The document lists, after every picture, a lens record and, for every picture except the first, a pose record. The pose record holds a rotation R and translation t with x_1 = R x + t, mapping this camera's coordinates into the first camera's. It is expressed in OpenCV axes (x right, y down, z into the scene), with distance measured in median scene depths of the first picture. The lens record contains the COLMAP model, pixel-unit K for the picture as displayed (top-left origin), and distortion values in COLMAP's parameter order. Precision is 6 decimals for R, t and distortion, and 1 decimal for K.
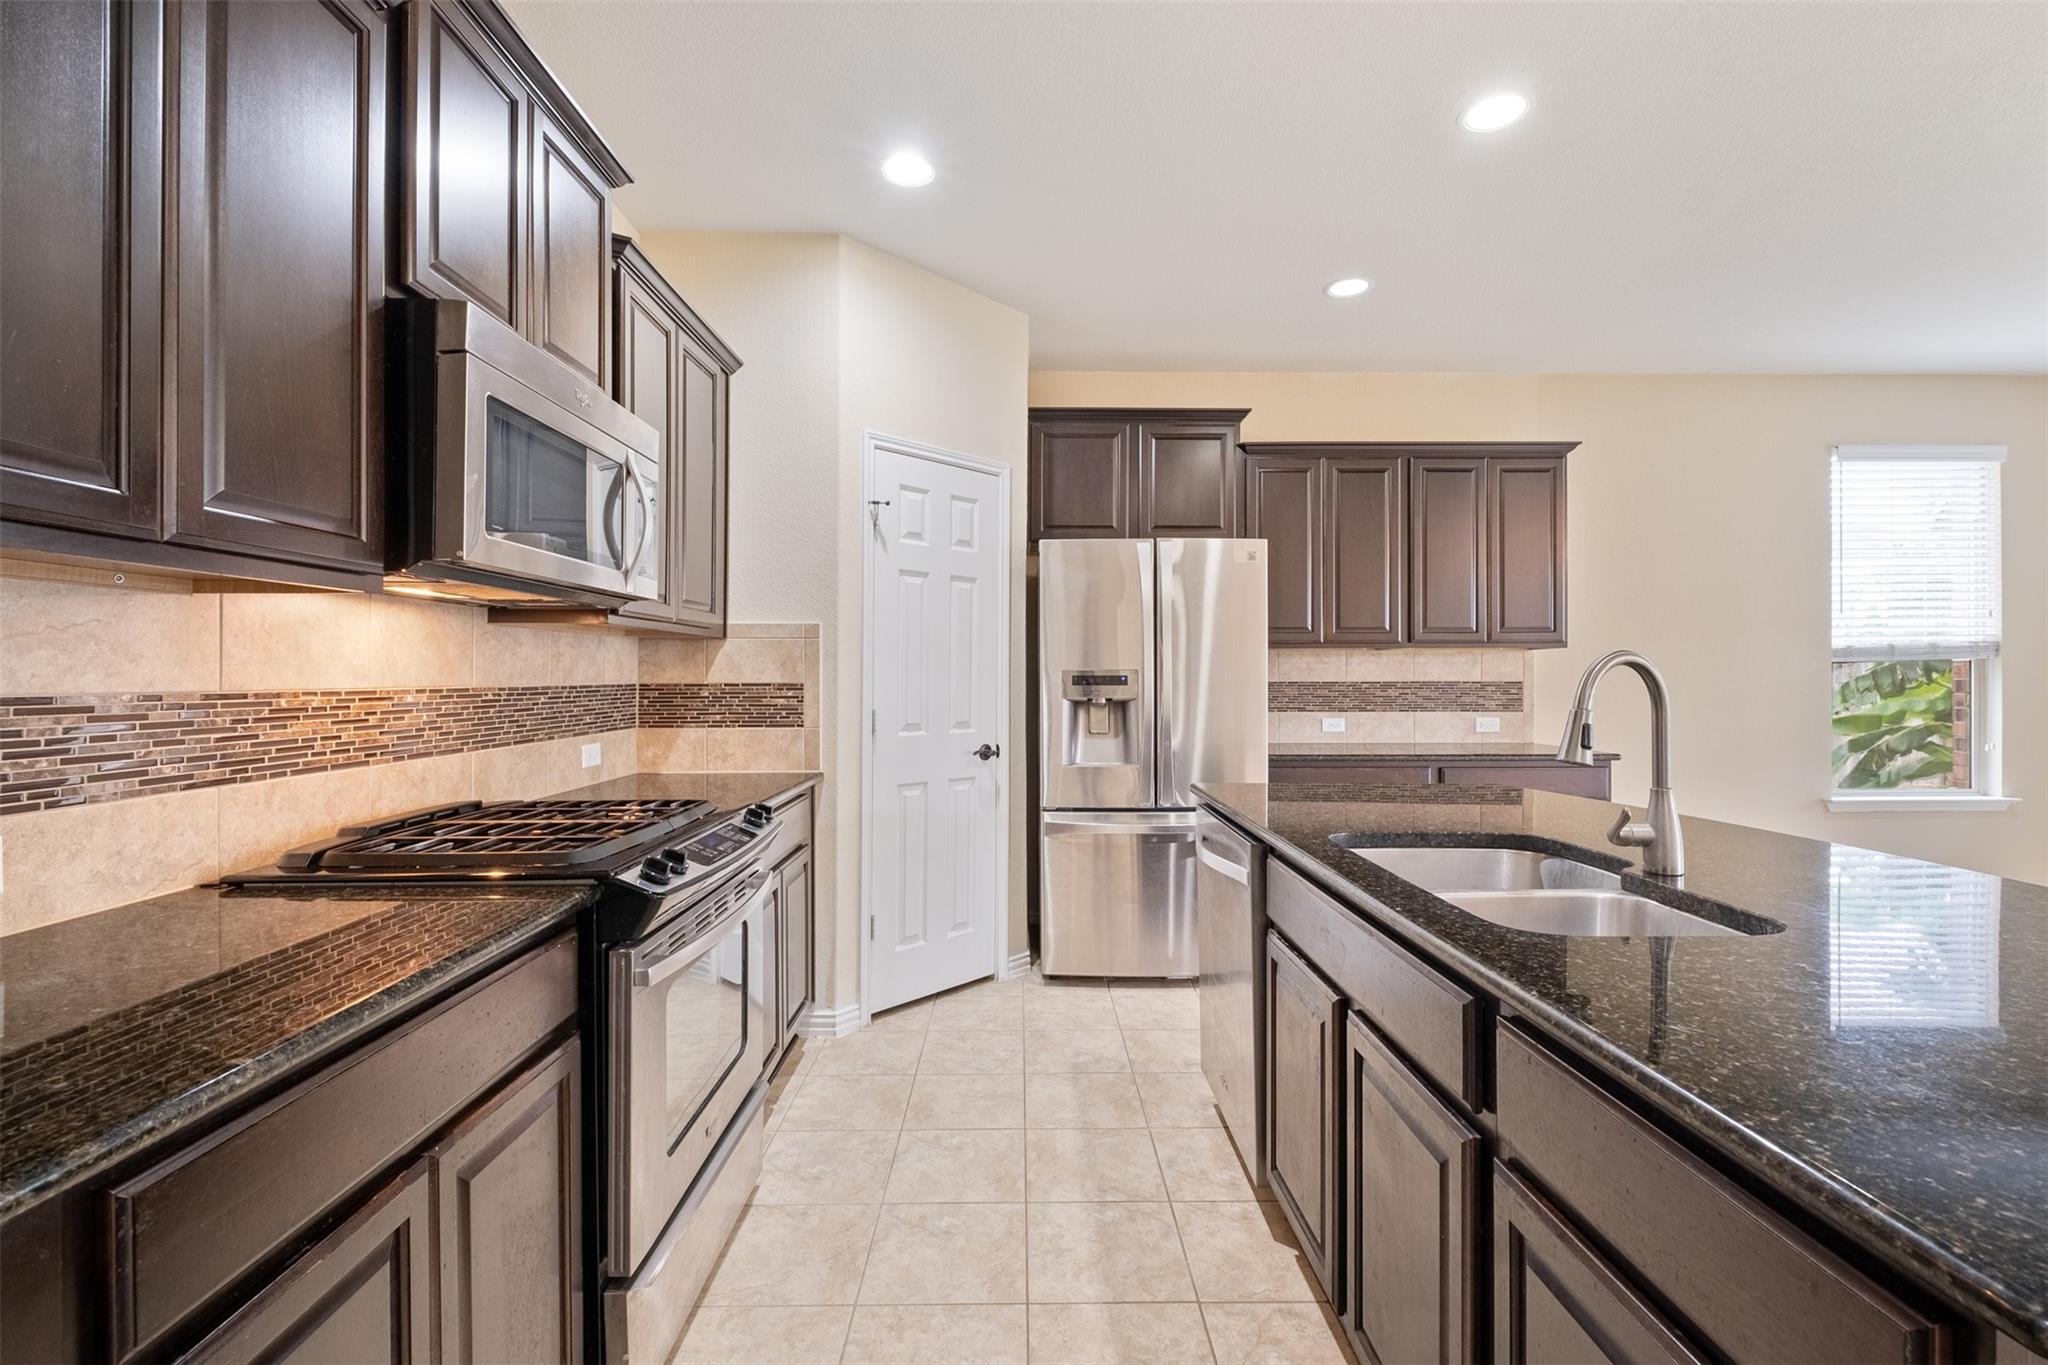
lens RADIAL K [[884.9, 0, 1027.7], [0, 884.9, 678.2], [0, 0, 1]] dist [0.002332, -0.004331]
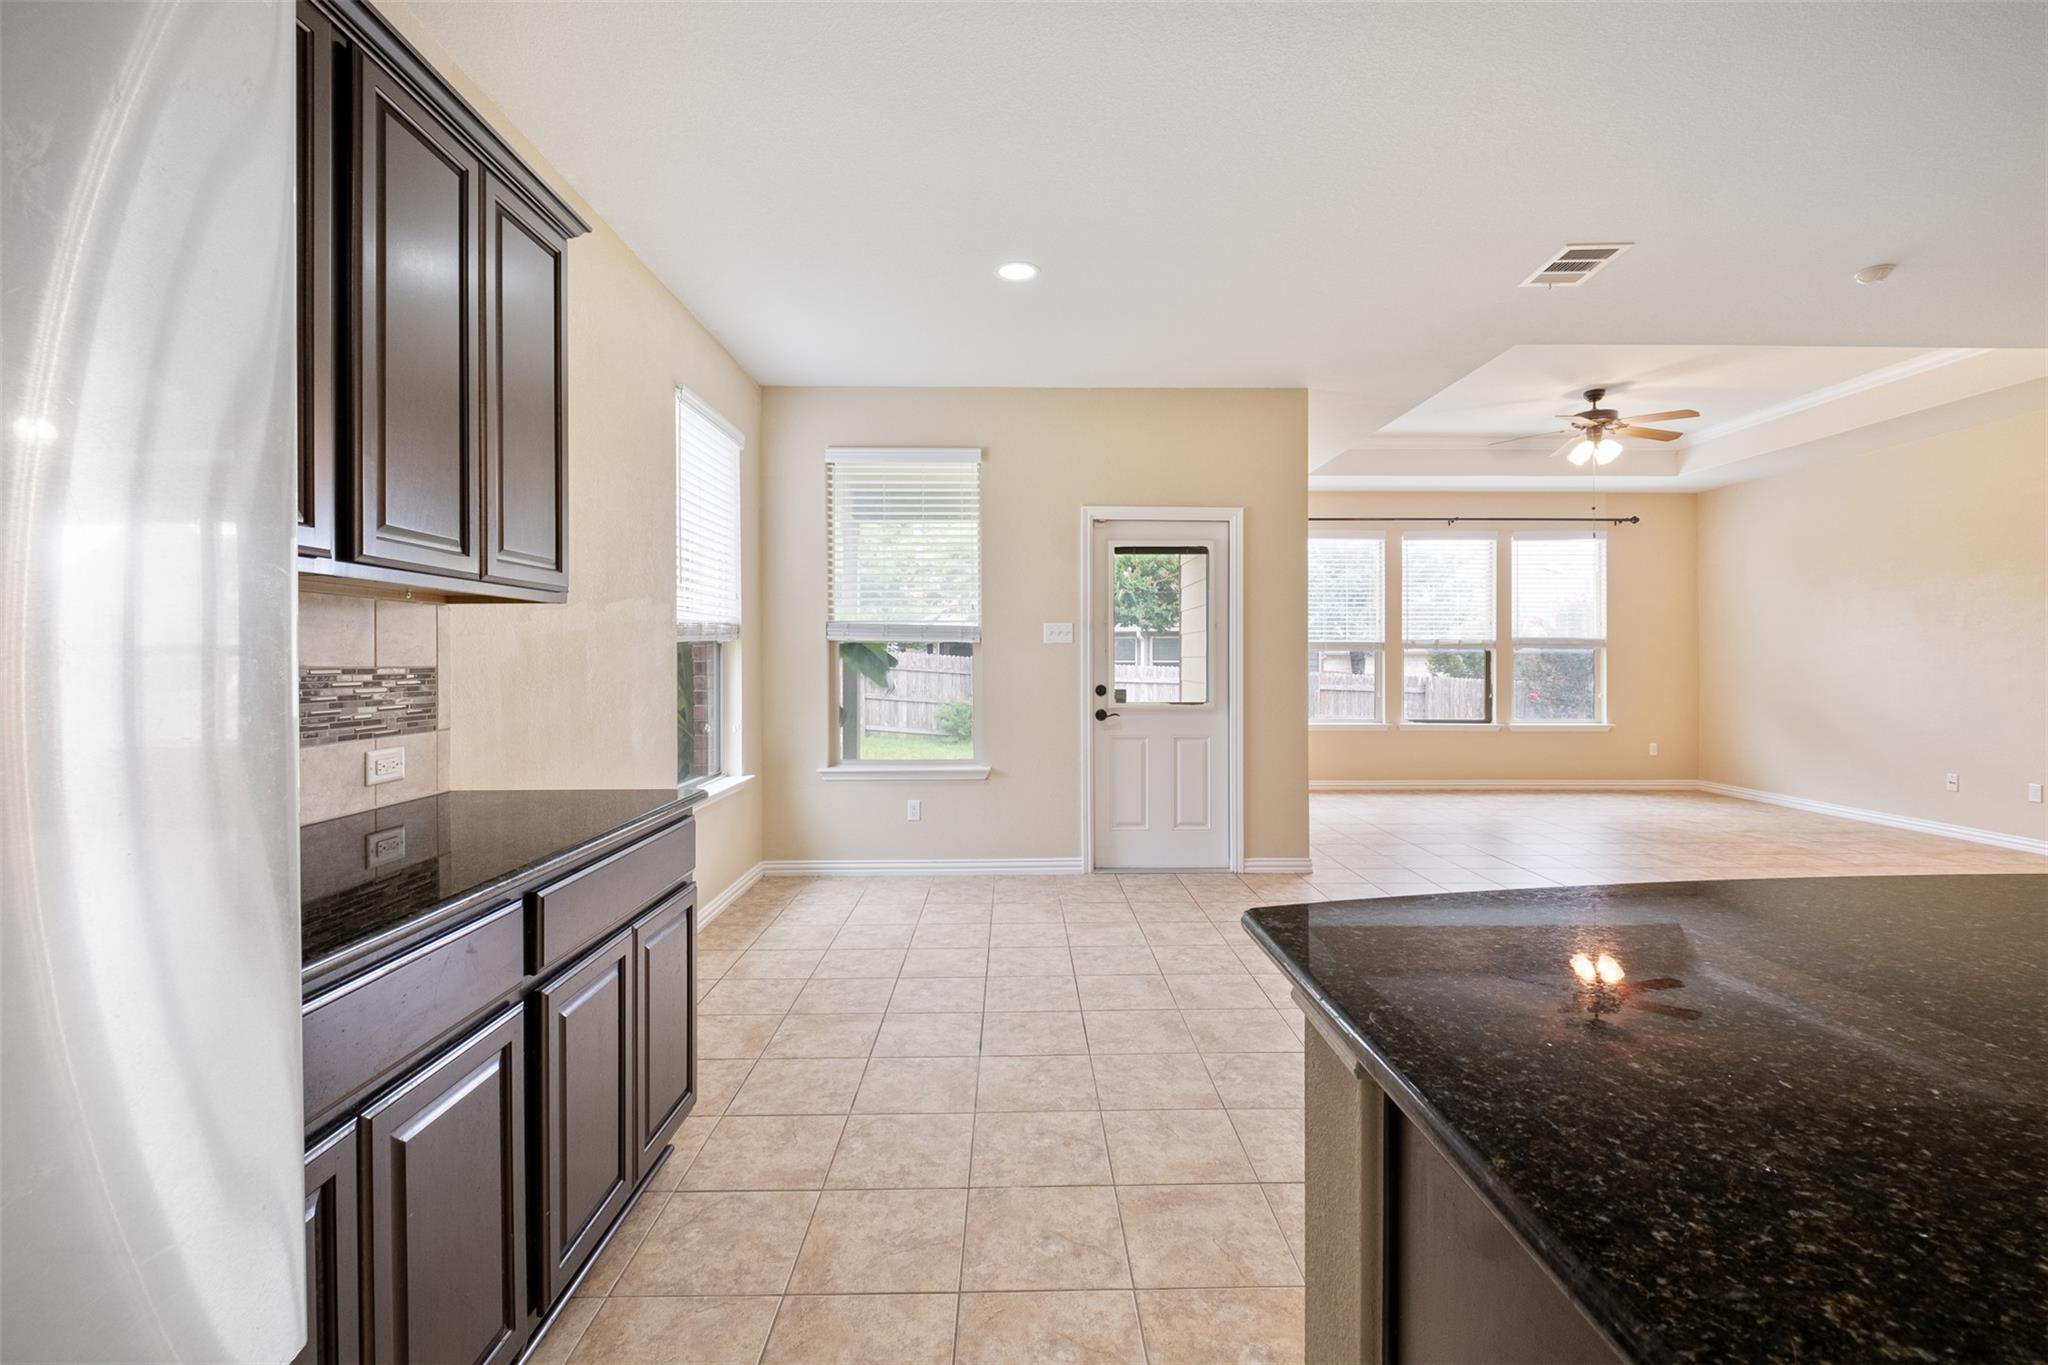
lens RADIAL K [[884.9, 0, 1029.5], [0, 884.9, 666.5], [0, 0, 1]] dist [0.002332, -0.004331]
pose [[-0.017897, -0.006965, 0.999816, 0.093194], [0.004578, 0.999965, 0.007048, 0.001780], [-0.999829, 0.004703, -0.017865, 0.887621]]
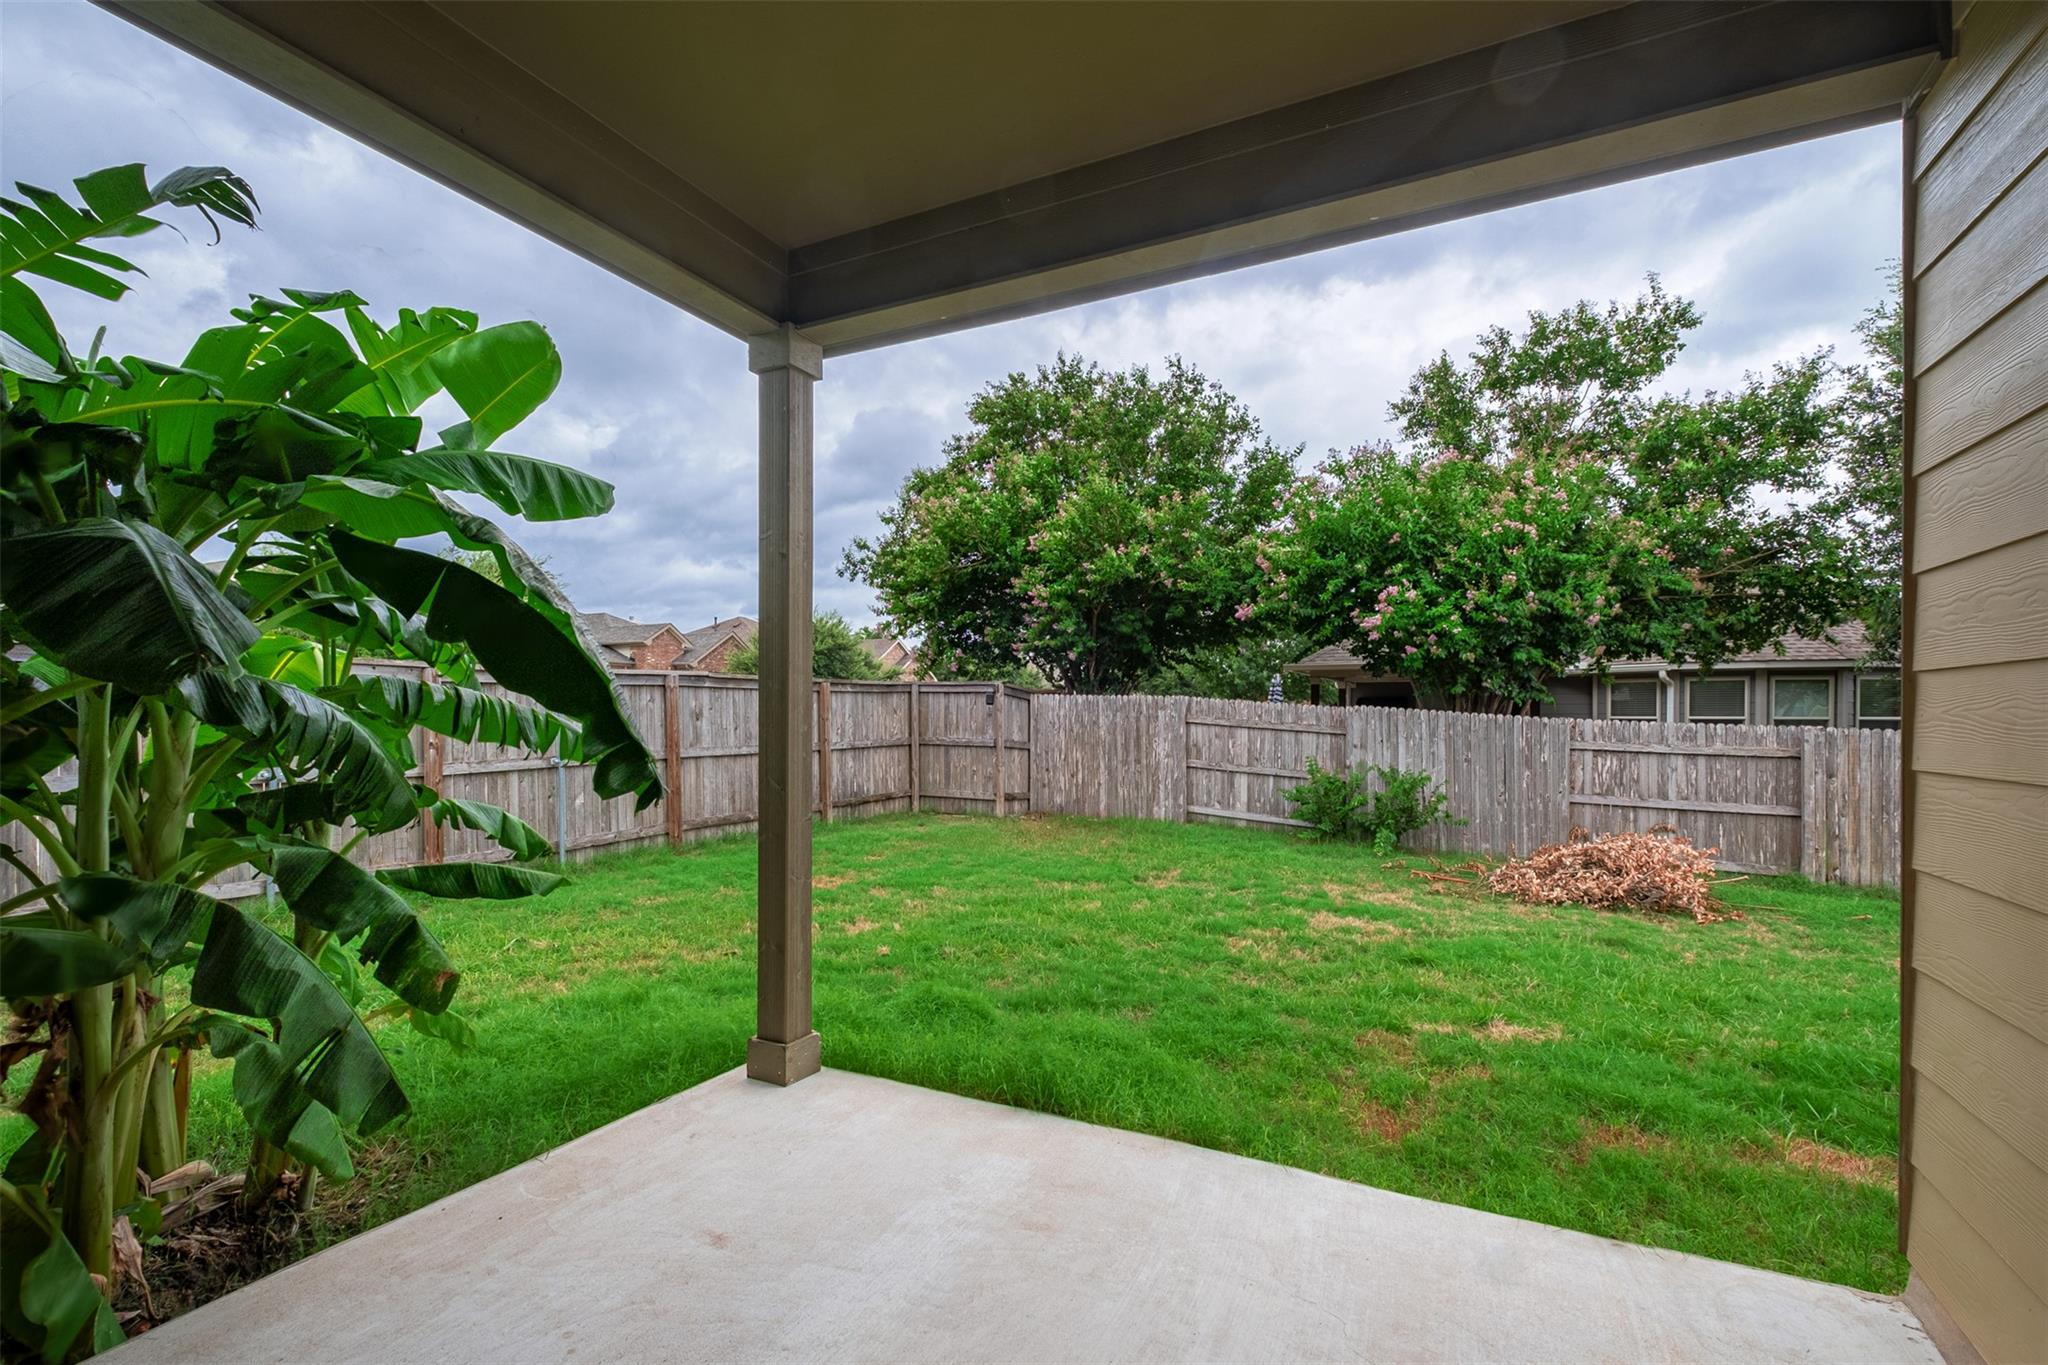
lens RADIAL K [[884.9, 0, 1004.7], [0, 884.9, 726.1], [0, 0, 1]] dist [0.002332, -0.004331]
pose [[0.463019, -0.004465, 0.886337, 1.765753], [-0.000856, 0.999985, 0.005485, 0.036056], [-0.886348, -0.003299, 0.463008, 0.740191]]
